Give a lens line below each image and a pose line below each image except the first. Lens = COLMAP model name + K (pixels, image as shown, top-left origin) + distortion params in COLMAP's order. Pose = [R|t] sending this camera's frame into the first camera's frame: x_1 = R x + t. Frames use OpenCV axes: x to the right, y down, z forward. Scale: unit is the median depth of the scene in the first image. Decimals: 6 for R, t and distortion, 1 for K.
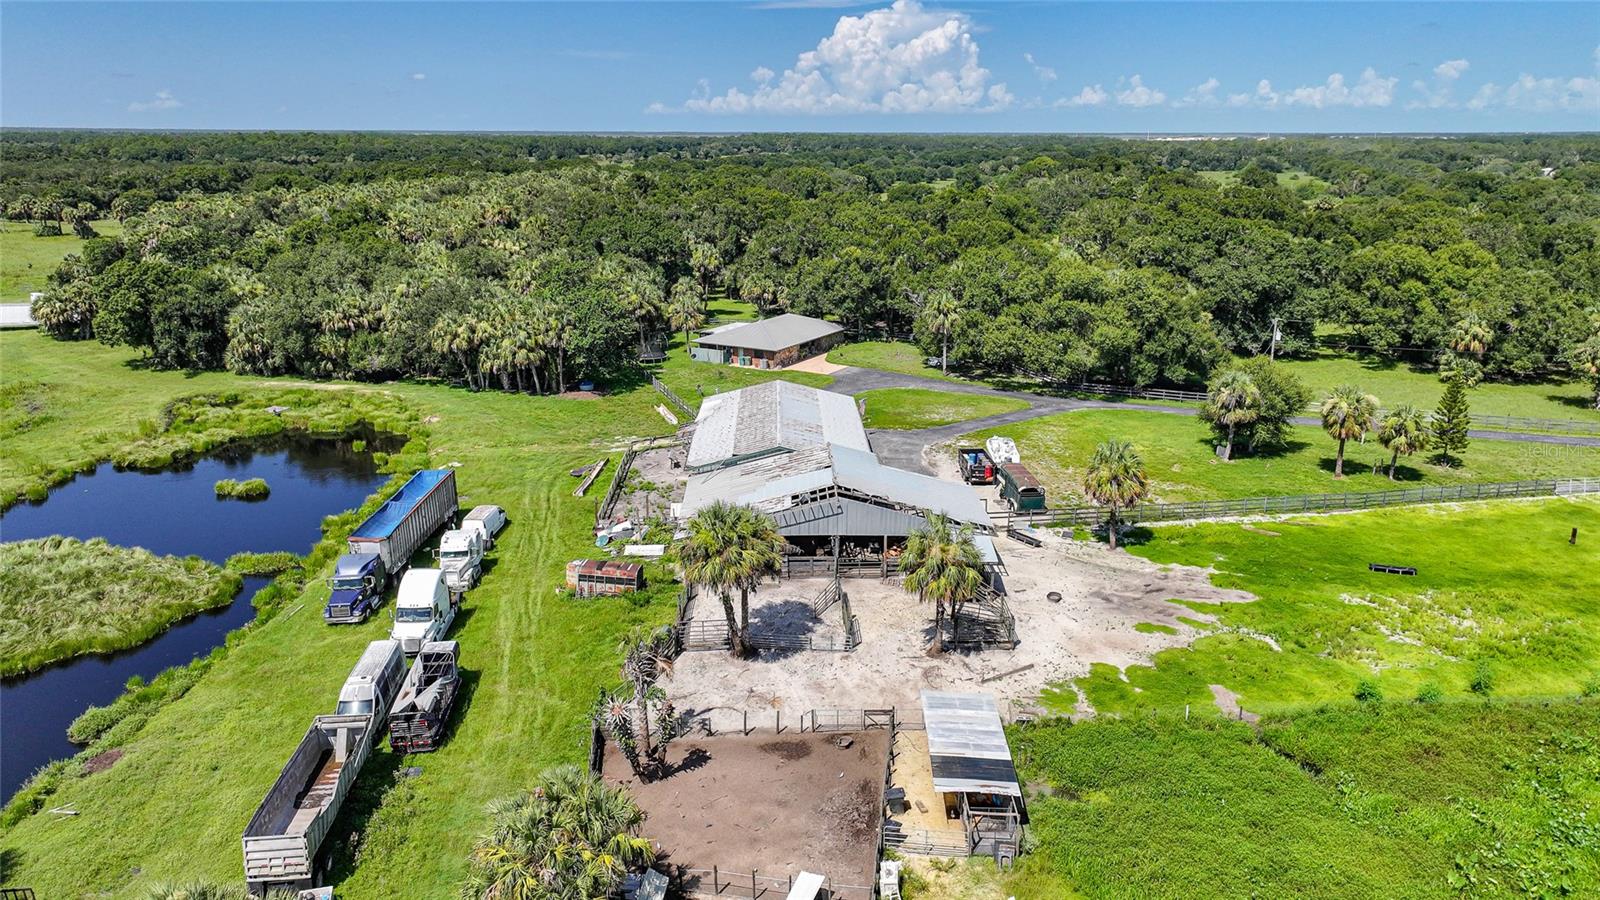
lens RADIAL K [[1124.4, 0, 806.0], [0, 1124.4, 448.2], [0, 0, 1]] dist [0.006420, 0.002709]
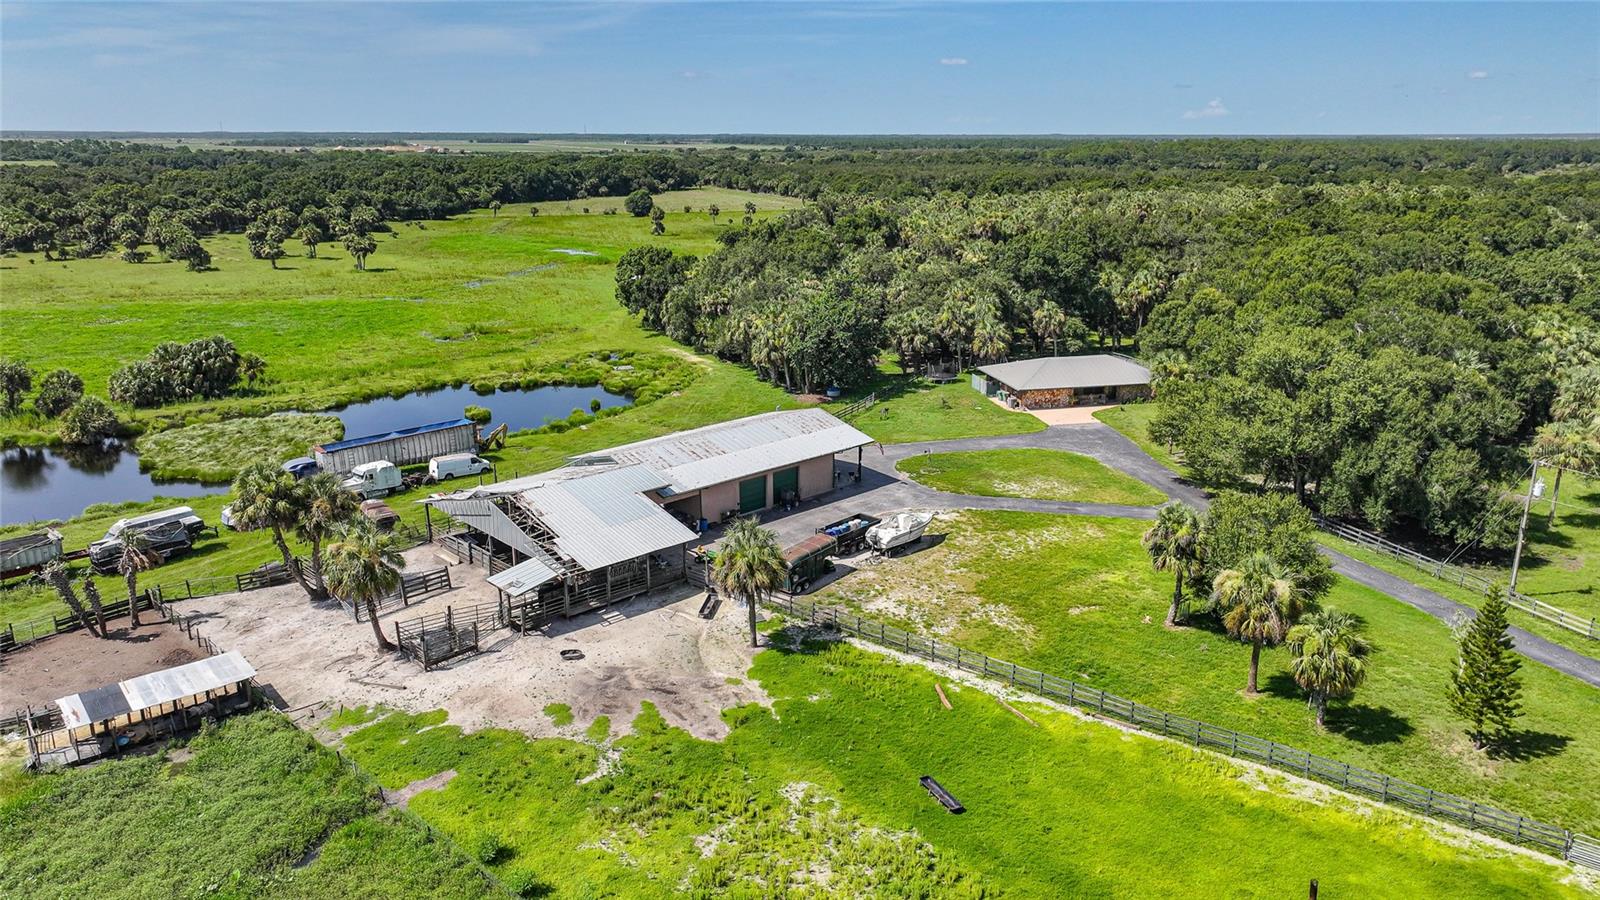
lens RADIAL K [[1124.4, 0, 806.0], [0, 1124.4, 448.2], [0, 0, 1]] dist [0.006420, 0.002709]
pose [[0.667519, 0.197972, -0.717792, 0.564132], [-0.200650, 0.976171, 0.082638, -0.087508], [0.717048, 0.088862, 0.691336, 0.267184]]
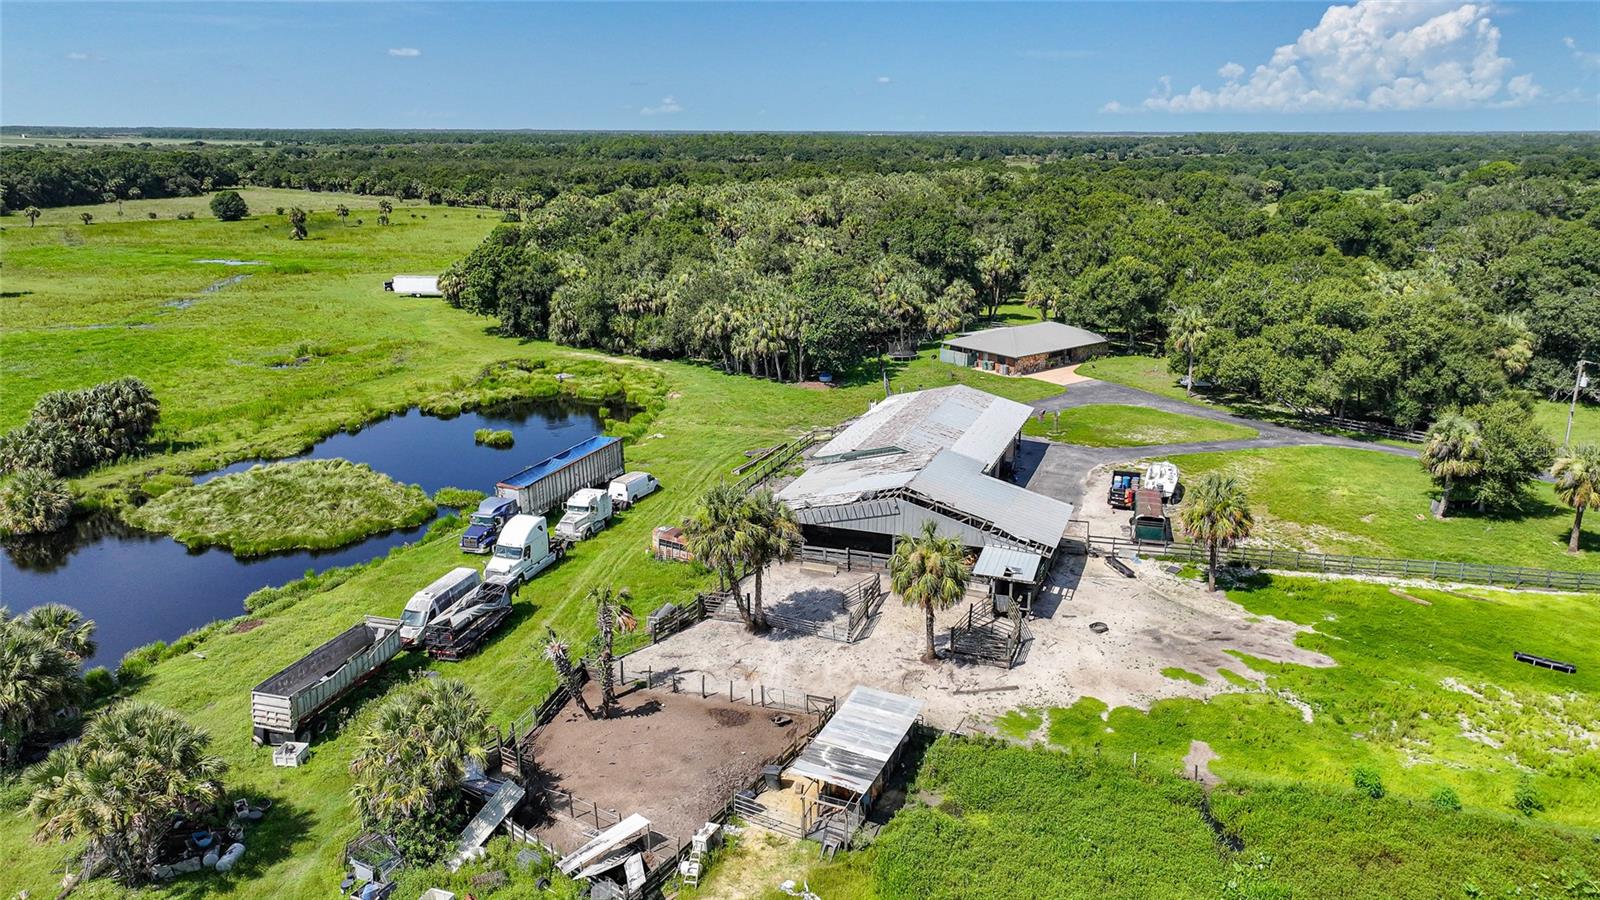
lens RADIAL K [[1120.4, 0, 805.4], [0, 1120.4, 452.5], [0, 0, 1]] dist [-0.001415, 0.022243]
pose [[0.927233, 0.102821, -0.360092, 0.179965], [-0.101200, 0.994591, 0.023407, -0.007748], [0.360550, 0.014738, 0.932623, 0.007336]]
